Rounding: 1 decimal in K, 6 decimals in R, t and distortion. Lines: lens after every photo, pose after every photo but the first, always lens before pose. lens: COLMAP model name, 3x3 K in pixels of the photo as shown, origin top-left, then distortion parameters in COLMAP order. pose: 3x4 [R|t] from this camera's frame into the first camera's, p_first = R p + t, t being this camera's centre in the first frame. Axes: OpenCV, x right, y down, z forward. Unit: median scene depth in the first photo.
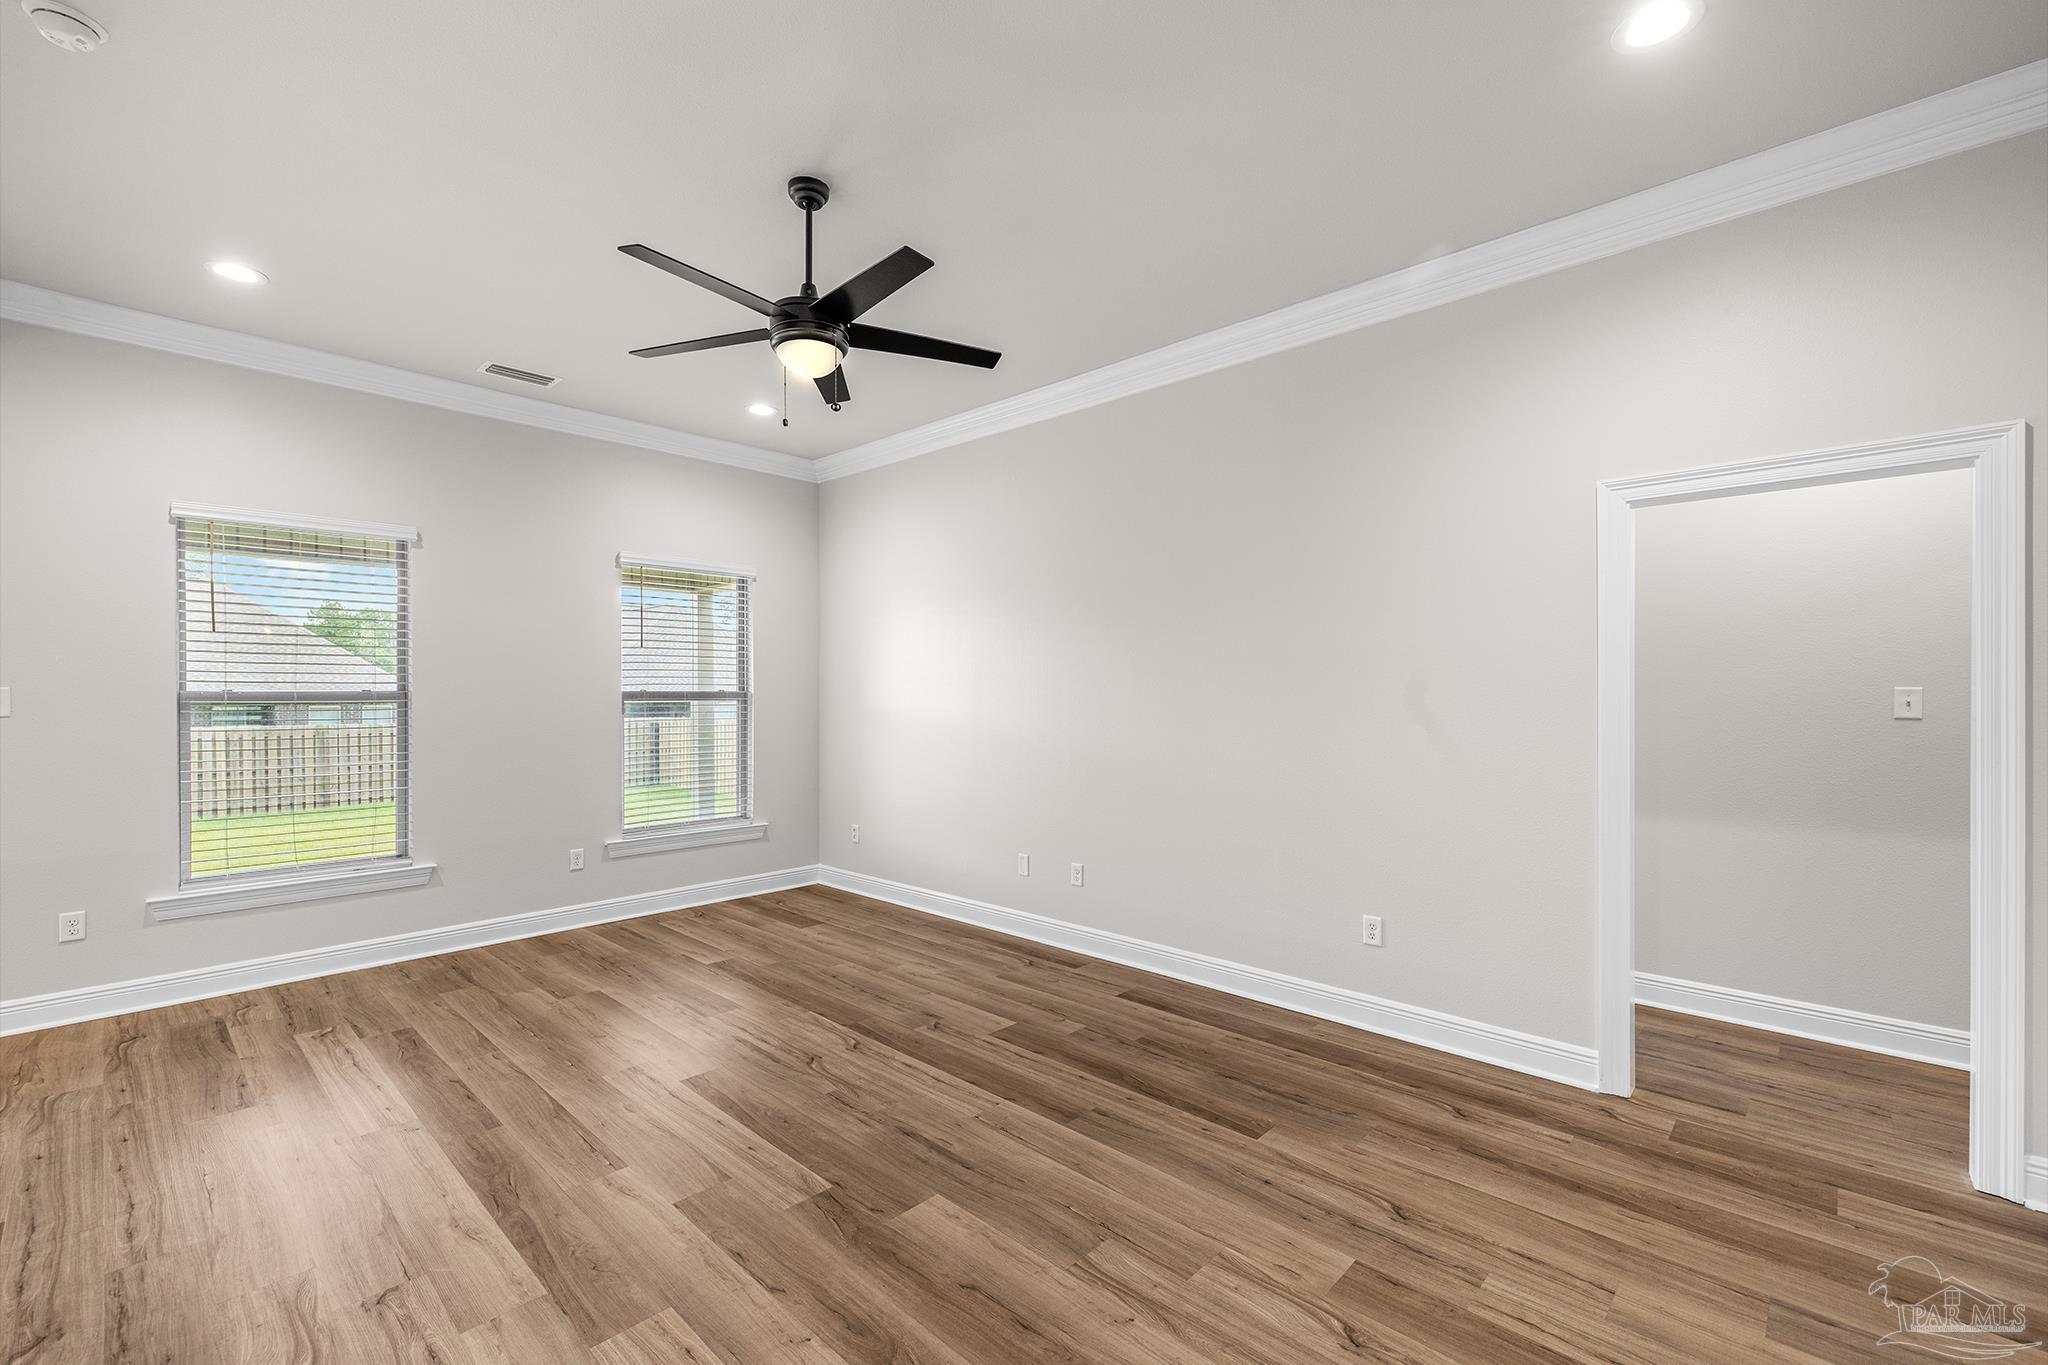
lens RADIAL K [[858.9, 0, 1023.8], [0, 858.9, 694.6], [0, 0, 1]] dist [0.004327, -0.000325]
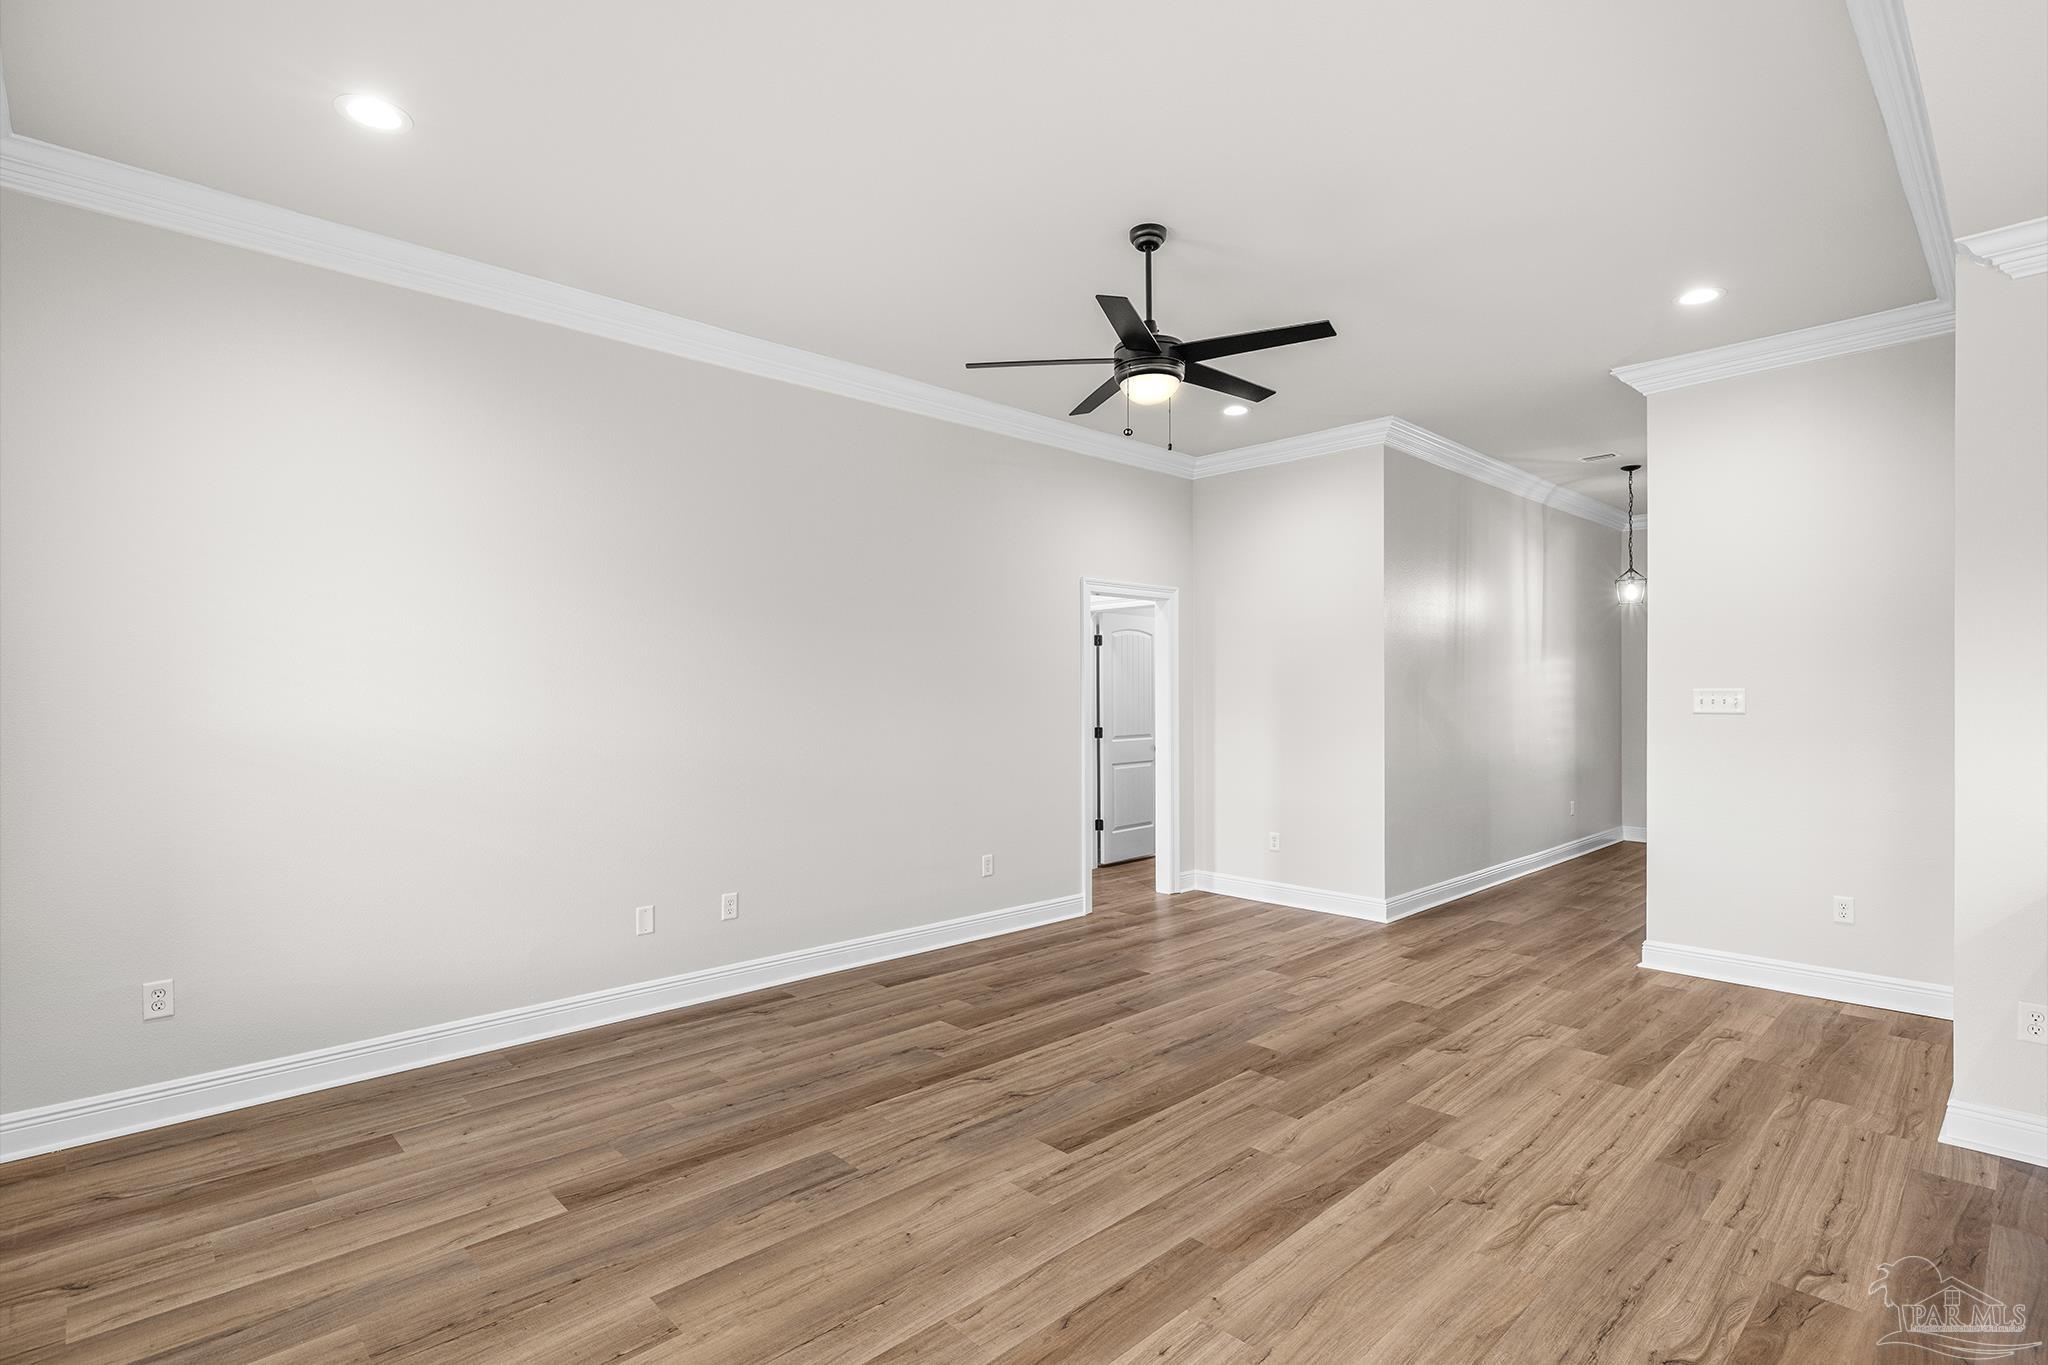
lens RADIAL K [[991.6, 0, 1021.7], [0, 991.6, 693.4], [0, 0, 1]] dist [0.000300, 0.000562]
pose [[0.053880, 0.003155, 0.998542, -1.293961], [0.004503, 0.999984, -0.003403, 0.005855], [-0.998537, 0.004680, 0.053865, 0.940124]]
